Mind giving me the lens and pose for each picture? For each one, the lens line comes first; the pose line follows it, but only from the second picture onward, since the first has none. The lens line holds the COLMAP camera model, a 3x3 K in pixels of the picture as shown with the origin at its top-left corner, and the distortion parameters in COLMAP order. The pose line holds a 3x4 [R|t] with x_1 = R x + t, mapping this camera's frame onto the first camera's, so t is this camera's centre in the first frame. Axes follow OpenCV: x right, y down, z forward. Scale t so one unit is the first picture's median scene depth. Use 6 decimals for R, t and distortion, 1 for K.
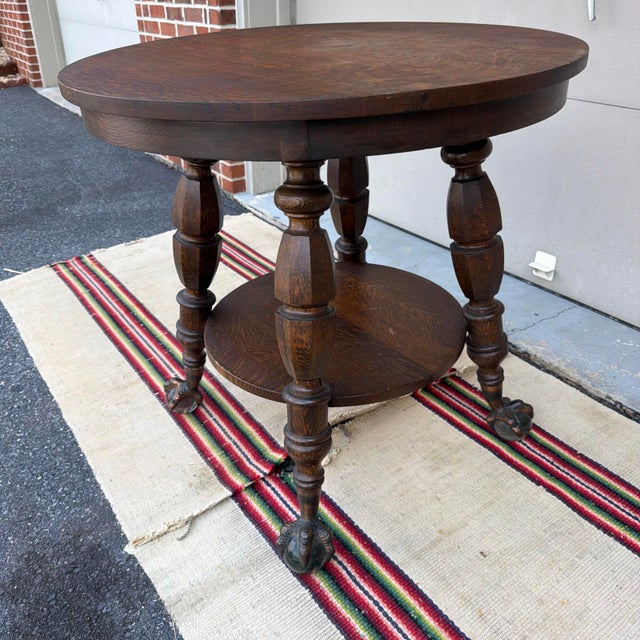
lens RADIAL K [[602.8, 0, 315.5], [0, 602.8, 321.0], [0, 0, 1]] dist [0.157245, -0.349436]
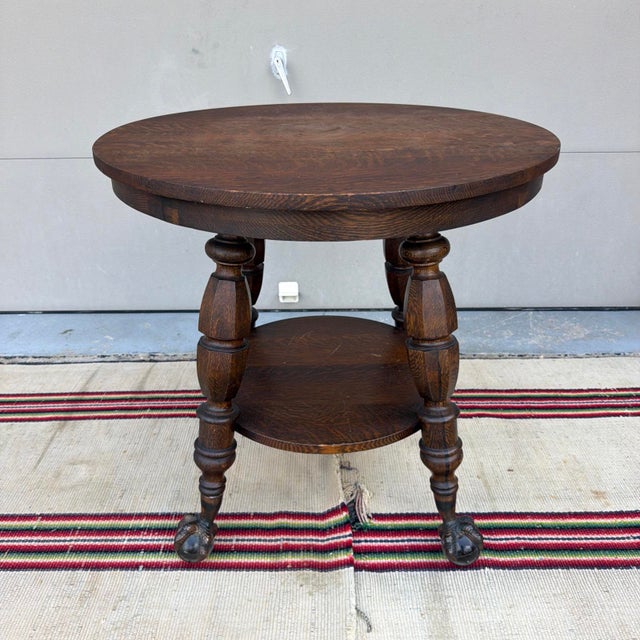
lens RADIAL K [[605.0, 0, 320.0], [0, 605.0, 320.0], [0, 0, 1]] dist [0.117535, -0.239846]
pose [[0.575960, -0.331302, 0.747335, -0.717003], [0.403559, 0.910264, 0.092513, -0.179741], [-0.710922, 0.248310, 0.657975, 0.264094]]
